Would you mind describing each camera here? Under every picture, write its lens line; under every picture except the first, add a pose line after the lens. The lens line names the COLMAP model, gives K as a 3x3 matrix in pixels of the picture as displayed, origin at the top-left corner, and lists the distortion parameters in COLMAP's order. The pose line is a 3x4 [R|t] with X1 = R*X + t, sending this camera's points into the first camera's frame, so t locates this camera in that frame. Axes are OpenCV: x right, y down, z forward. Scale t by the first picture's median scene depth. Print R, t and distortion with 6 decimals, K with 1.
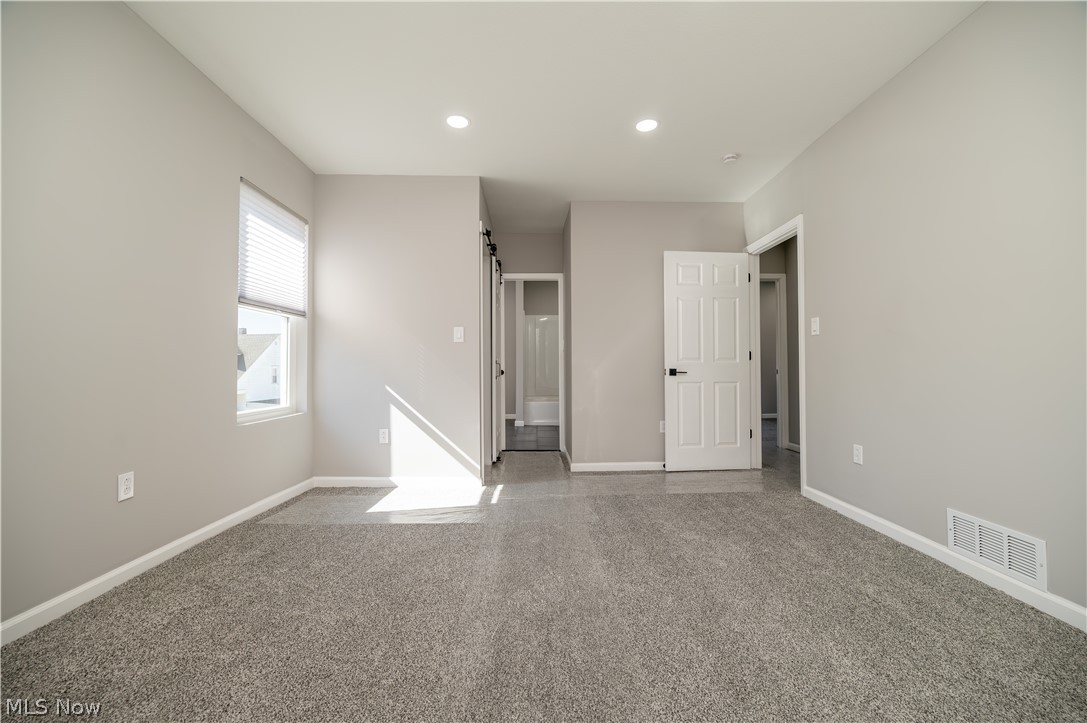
lens RADIAL K [[430.1, 0, 551.6], [0, 430.1, 355.9], [0, 0, 1]] dist [-0.002456, -0.000342]
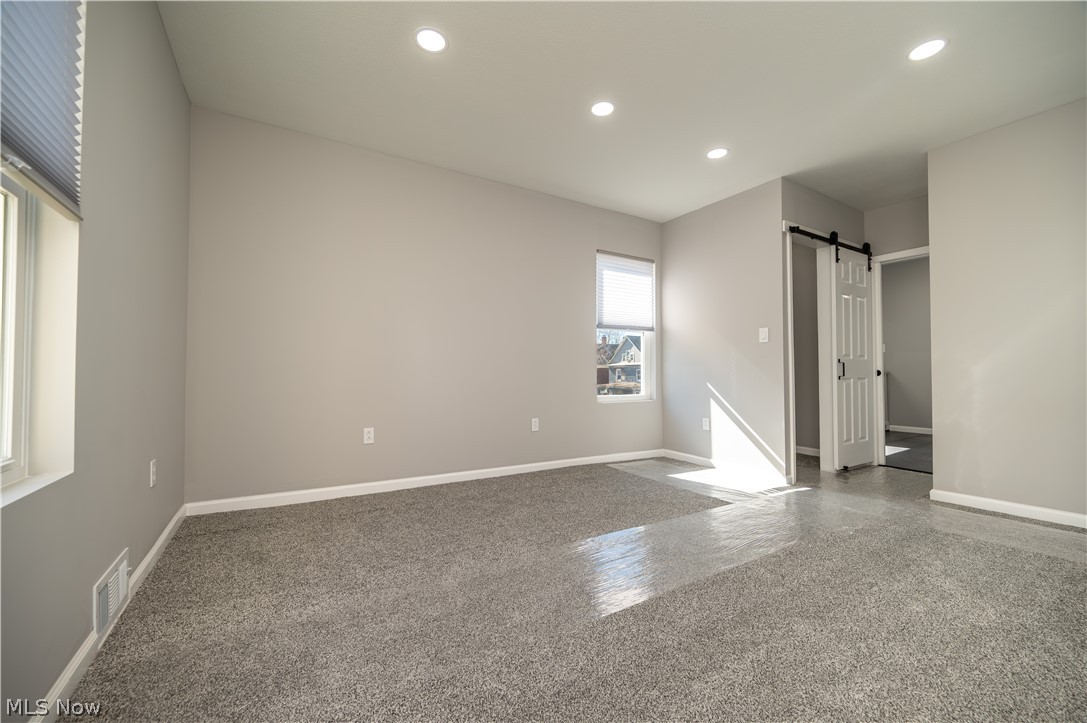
lens RADIAL K [[430.1, 0, 544.6], [0, 430.1, 364.2], [0, 0, 1]] dist [-0.002456, -0.000342]
pose [[0.497479, -0.014250, -0.867359, 0.446229], [0.024168, 0.999705, -0.002562, 0.011064], [0.867139, -0.019687, 0.497677, 0.012242]]
